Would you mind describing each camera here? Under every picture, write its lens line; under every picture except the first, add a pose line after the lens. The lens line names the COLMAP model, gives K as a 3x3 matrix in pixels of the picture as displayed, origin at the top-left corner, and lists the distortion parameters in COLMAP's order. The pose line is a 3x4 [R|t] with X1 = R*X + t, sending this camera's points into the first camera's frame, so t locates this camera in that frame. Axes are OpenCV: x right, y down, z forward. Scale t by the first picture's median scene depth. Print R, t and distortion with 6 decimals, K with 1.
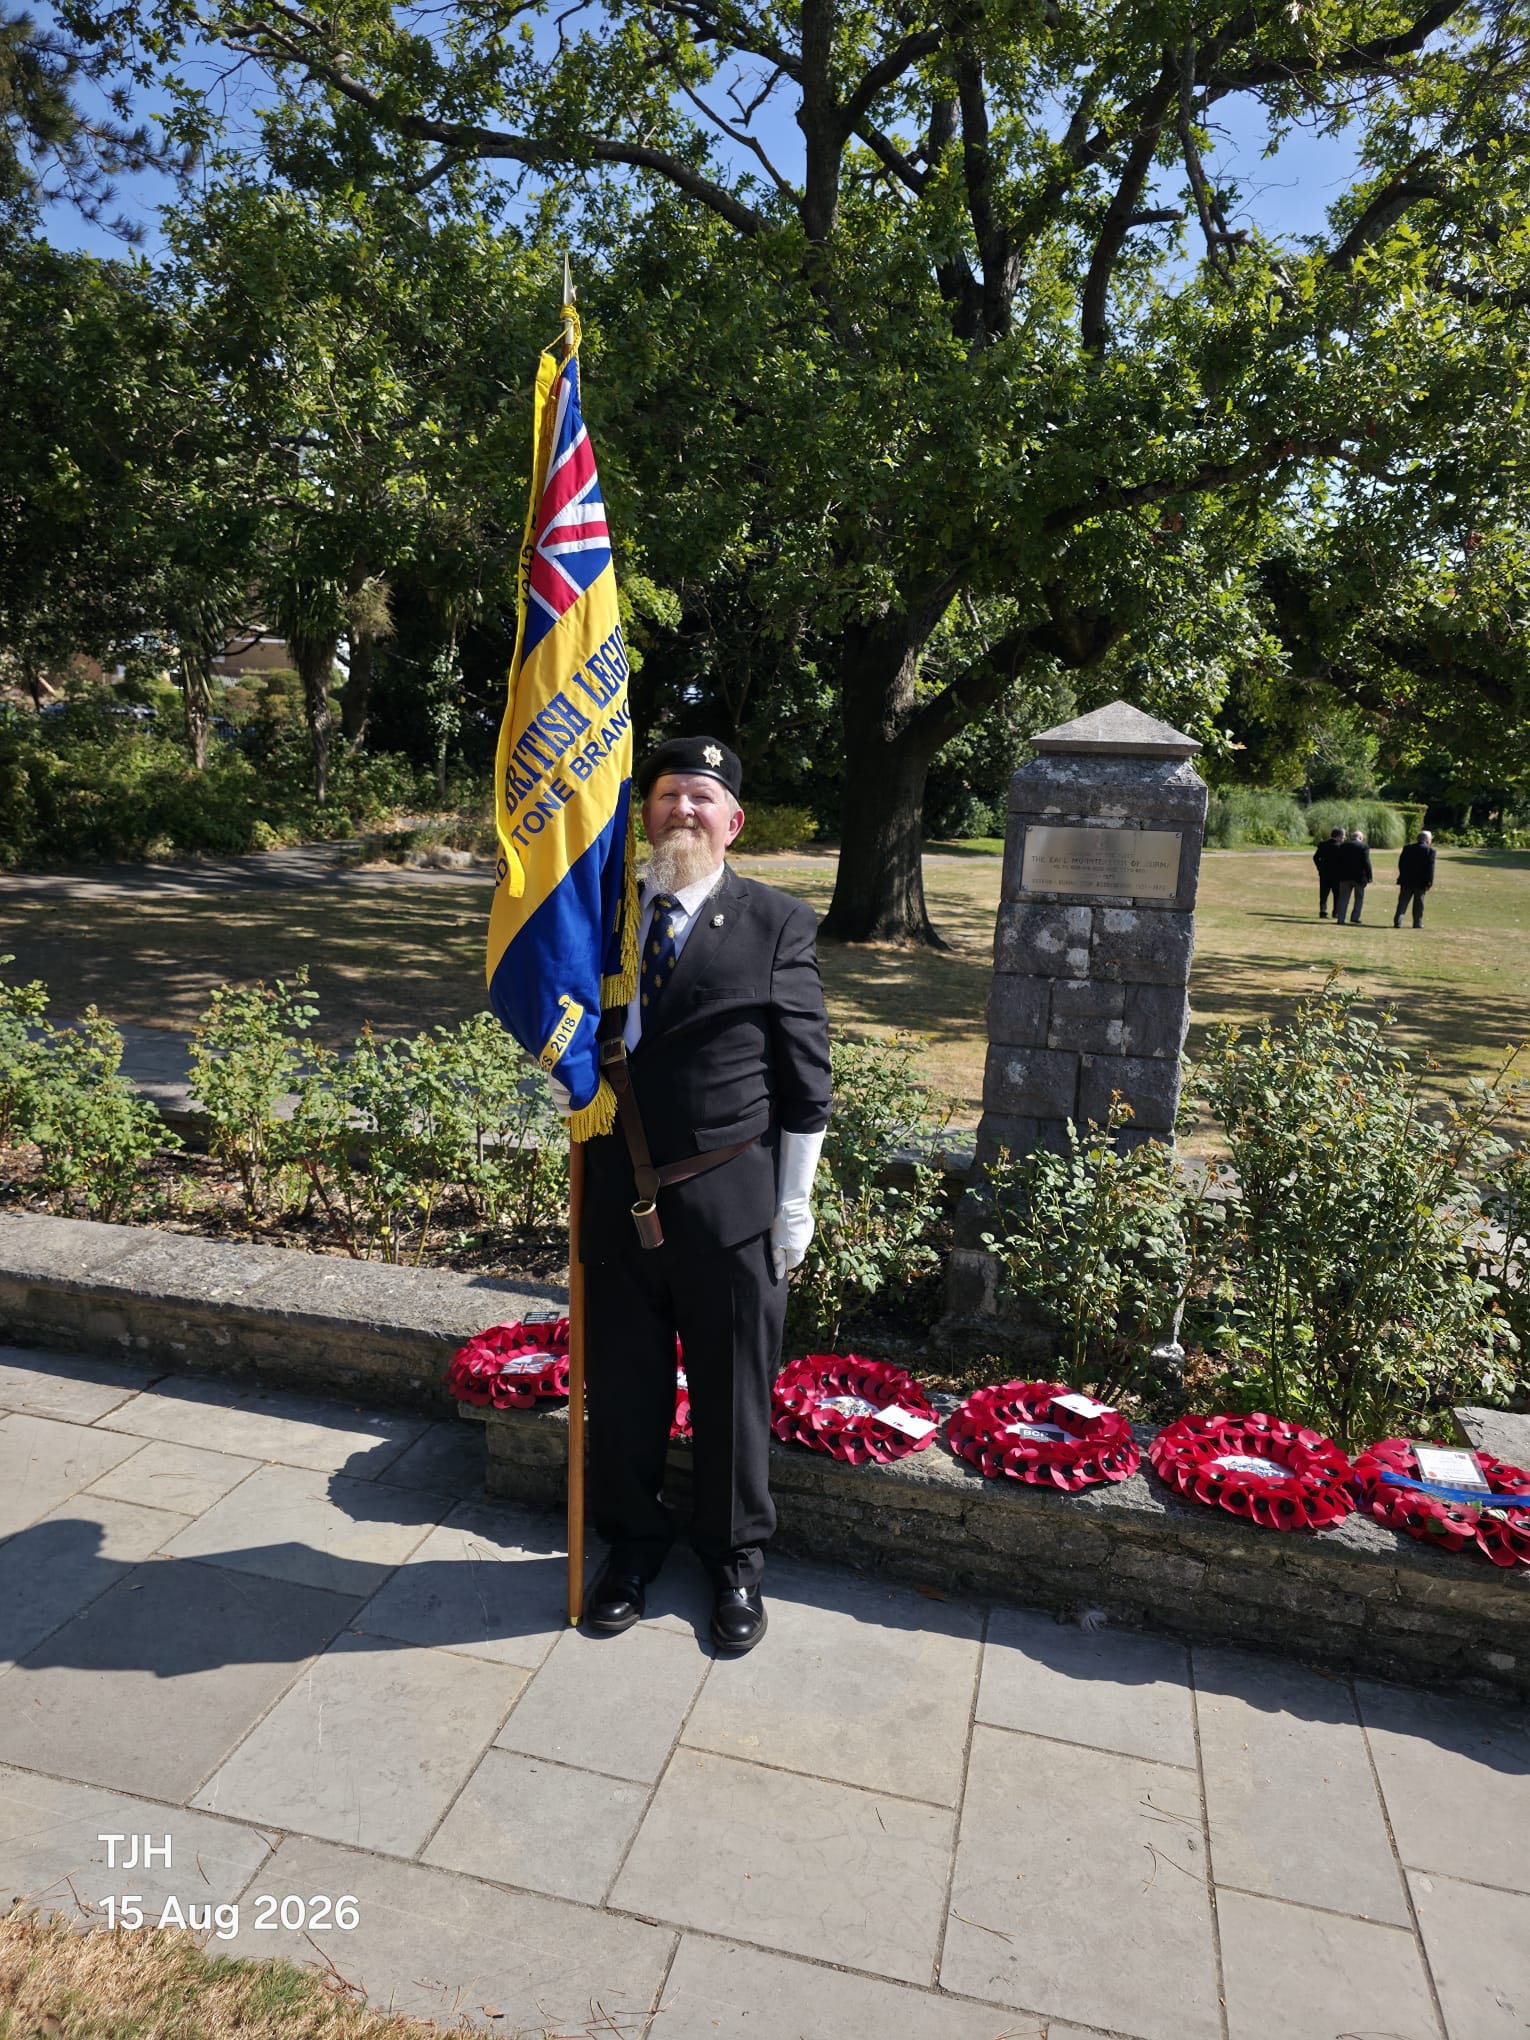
lens RADIAL K [[1330.4, 0, 765.0], [0, 1330.4, 1020.0], [0, 0, 1]] dist [0.087803, -0.091354]
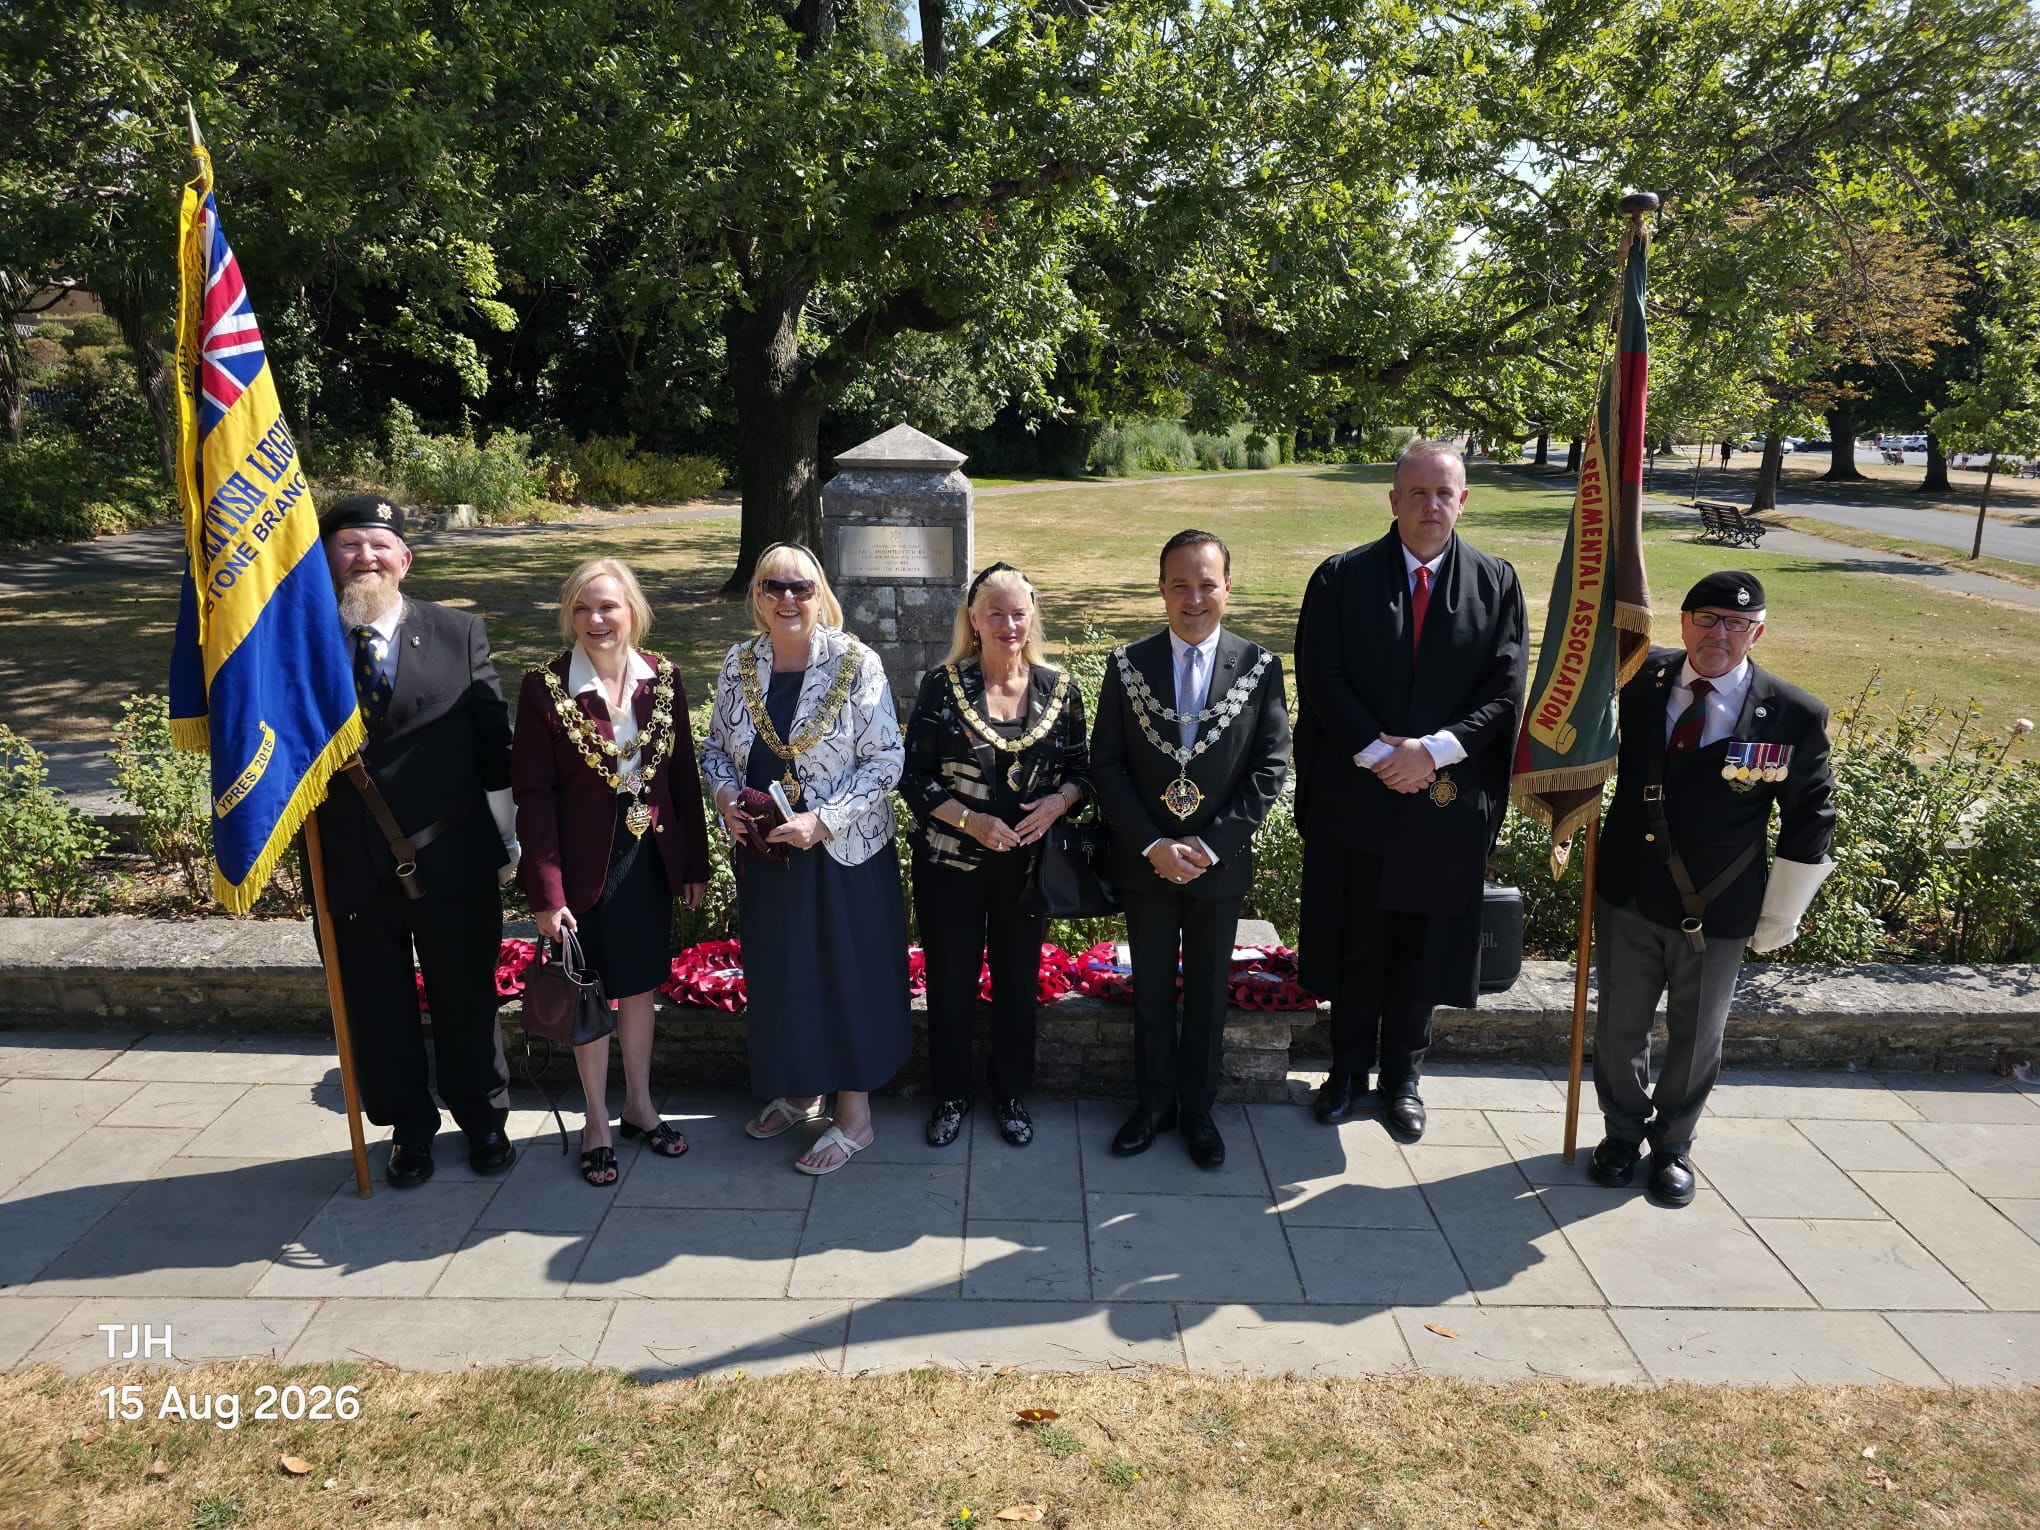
lens RADIAL K [[1330.4, 0, 1002.5], [0, 1330.4, 766.4], [0, 0, 1]] dist [0.087803, -0.091354]
pose [[0.972215, -0.094677, 0.214091, 0.042534], [0.077272, 0.993095, 0.088270, -0.013499], [-0.220970, -0.069274, 0.972817, -0.252755]]
